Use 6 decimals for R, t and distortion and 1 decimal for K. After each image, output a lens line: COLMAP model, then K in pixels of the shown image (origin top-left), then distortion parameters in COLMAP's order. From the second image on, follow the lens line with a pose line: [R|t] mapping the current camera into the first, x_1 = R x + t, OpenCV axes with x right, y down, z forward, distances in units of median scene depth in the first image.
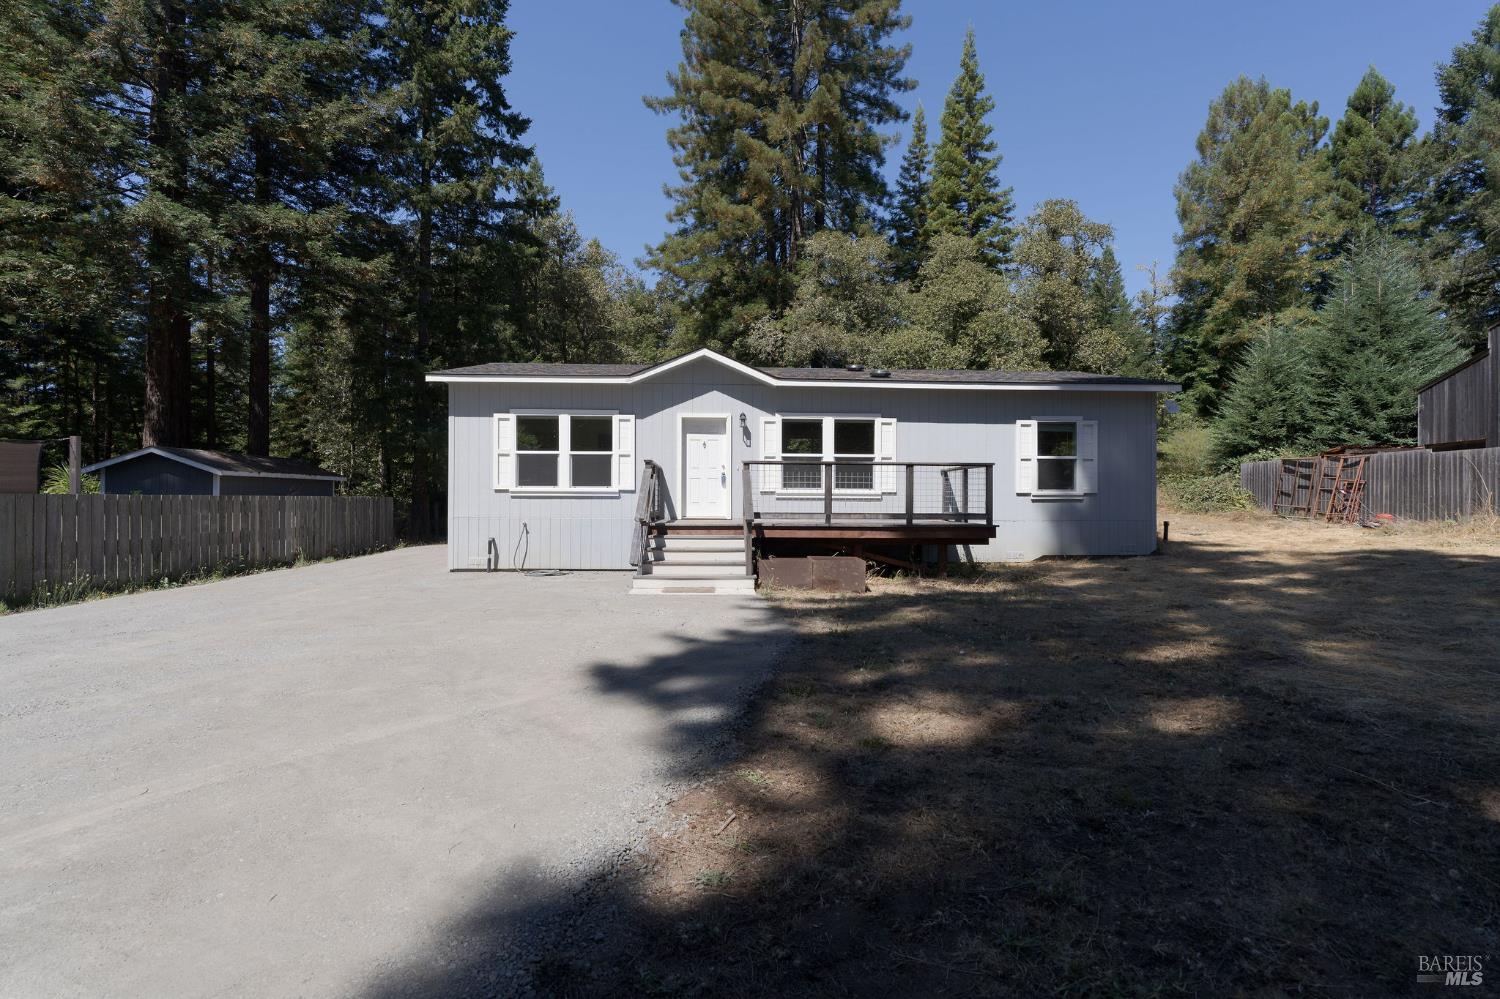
lens RADIAL K [[672.7, 0, 748.3], [0, 672.7, 494.2], [0, 0, 1]] dist [-0.005535, 0.001877]
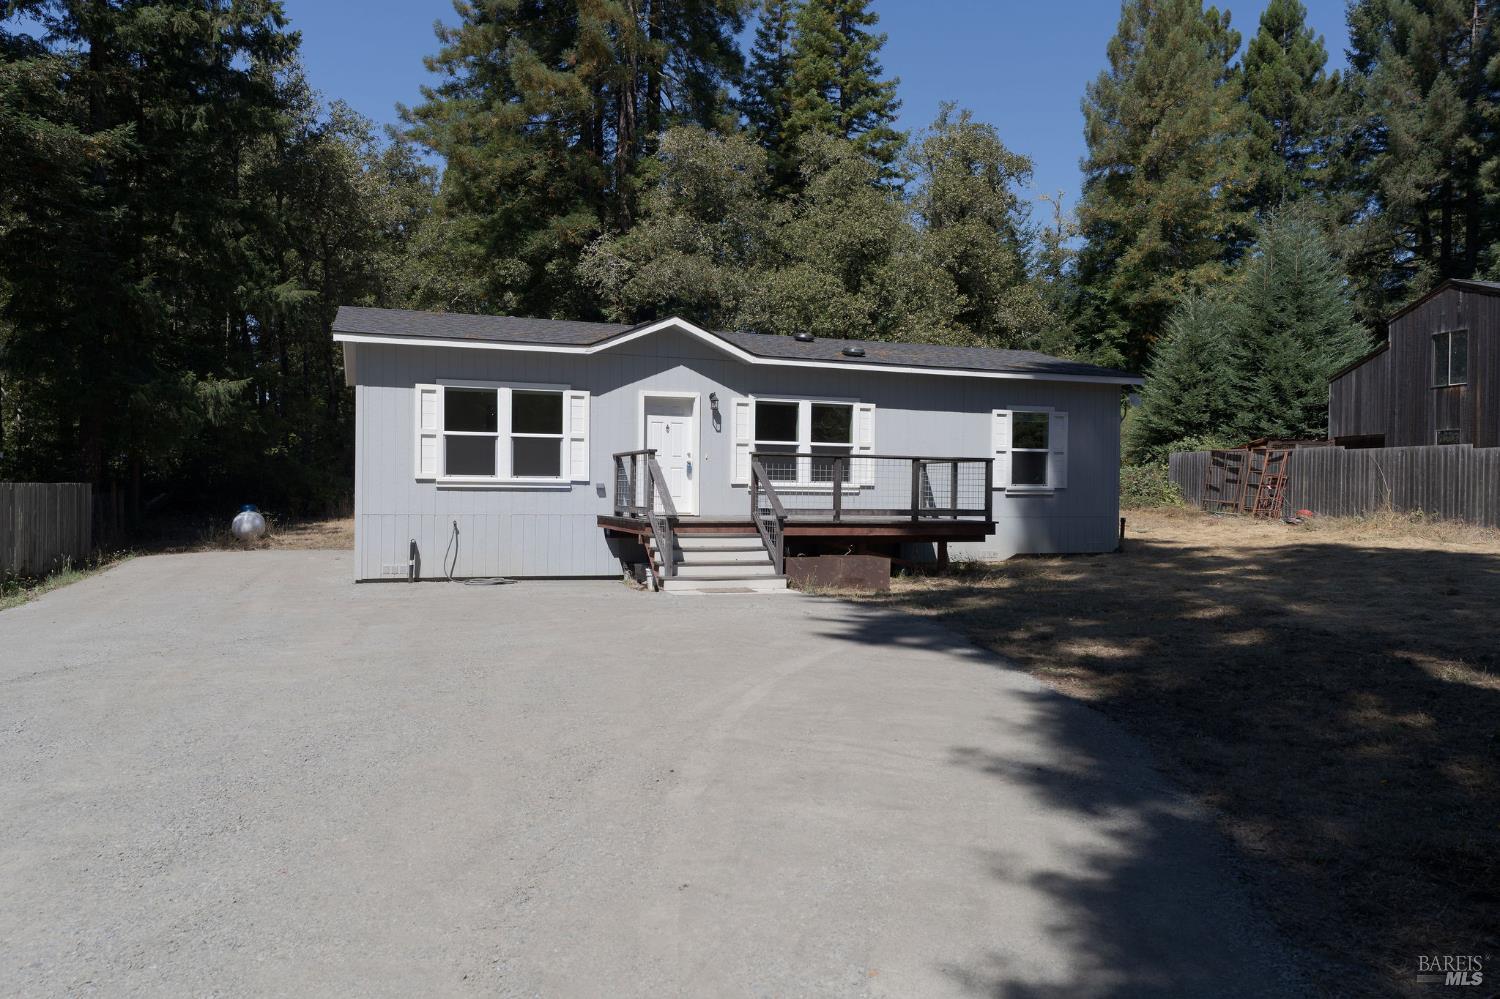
lens RADIAL K [[1057.3, 0, 747.4], [0, 1057.3, 494.9], [0, 0, 1]] dist [0.004657, -0.005427]
pose [[0.956473, 0.004490, 0.291787, -0.356488], [-0.009274, 0.999844, 0.015014, -0.010473], [-0.291674, -0.017067, 0.956365, -0.308395]]
